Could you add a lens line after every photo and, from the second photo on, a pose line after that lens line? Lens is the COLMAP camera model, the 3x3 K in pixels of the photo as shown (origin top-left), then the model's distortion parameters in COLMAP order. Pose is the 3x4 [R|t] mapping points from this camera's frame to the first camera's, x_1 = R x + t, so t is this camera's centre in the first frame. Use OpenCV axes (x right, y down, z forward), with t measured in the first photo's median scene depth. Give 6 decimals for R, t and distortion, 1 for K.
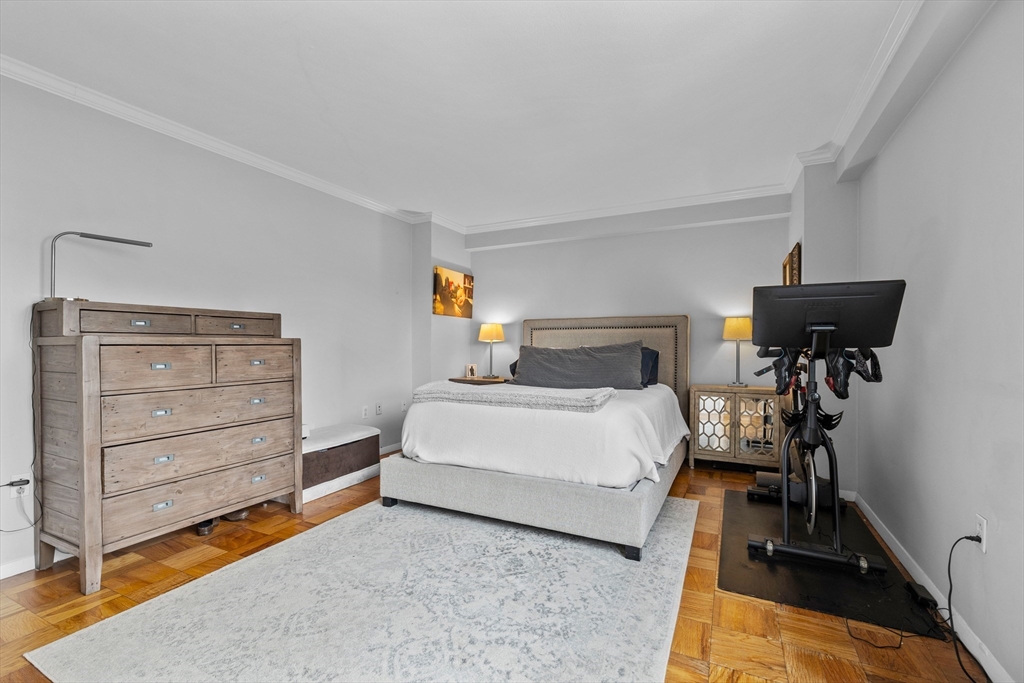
lens RADIAL K [[439.7, 0, 493.8], [0, 439.7, 344.6], [0, 0, 1]] dist [0.006024, -0.001181]
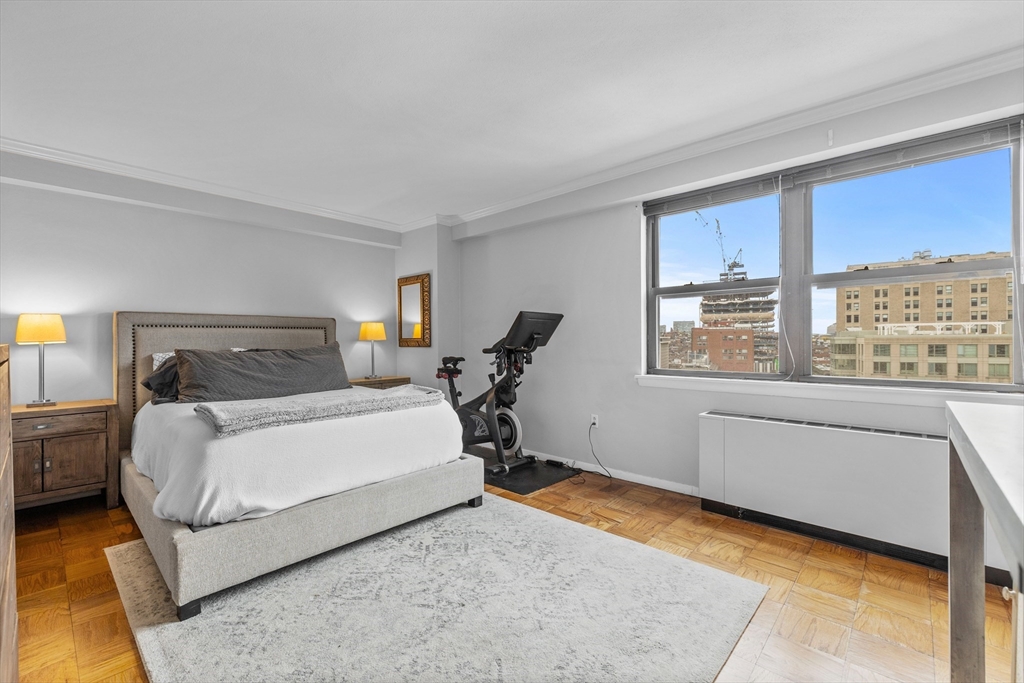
lens RADIAL K [[439.7, 0, 506.7], [0, 439.7, 342.2], [0, 0, 1]] dist [0.006024, -0.001181]
pose [[0.276338, -0.007255, 0.961033, -0.723746], [0.007024, 0.999960, 0.005530, -0.015126], [-0.961035, 0.005222, 0.276378, 0.414099]]
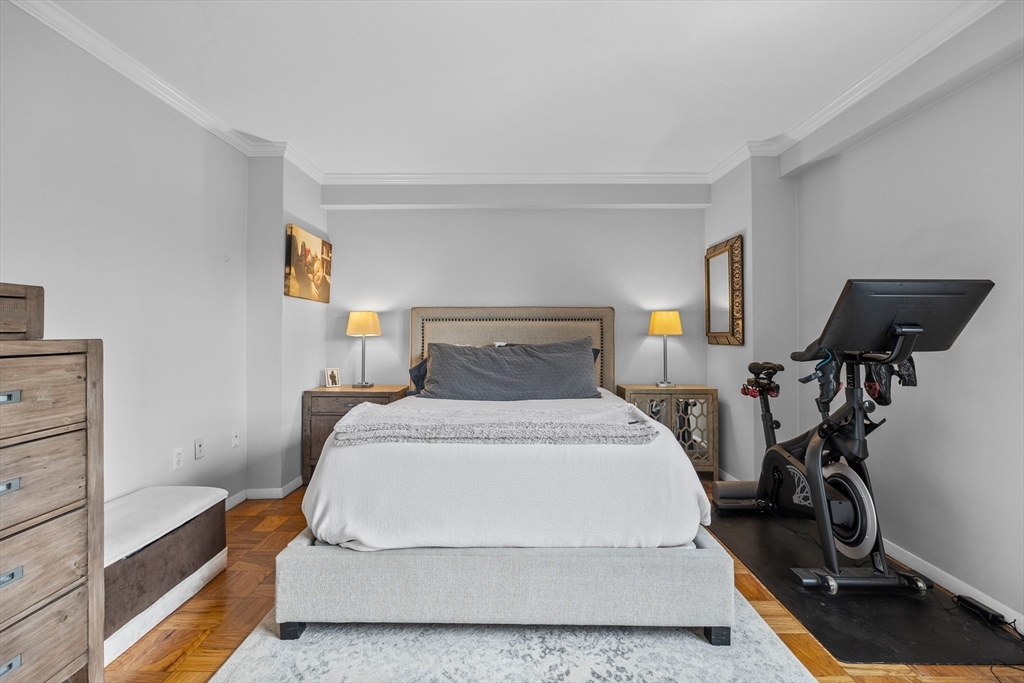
lens RADIAL K [[487.4, 0, 498.3], [0, 487.4, 326.2], [0, 0, 1]] dist [-0.006802, 0.001827]
pose [[0.898058, 0.006614, 0.439827, -0.284017], [0.000078, 0.999885, -0.015194, -0.020231], [-0.439877, 0.013680, 0.897954, 0.330797]]
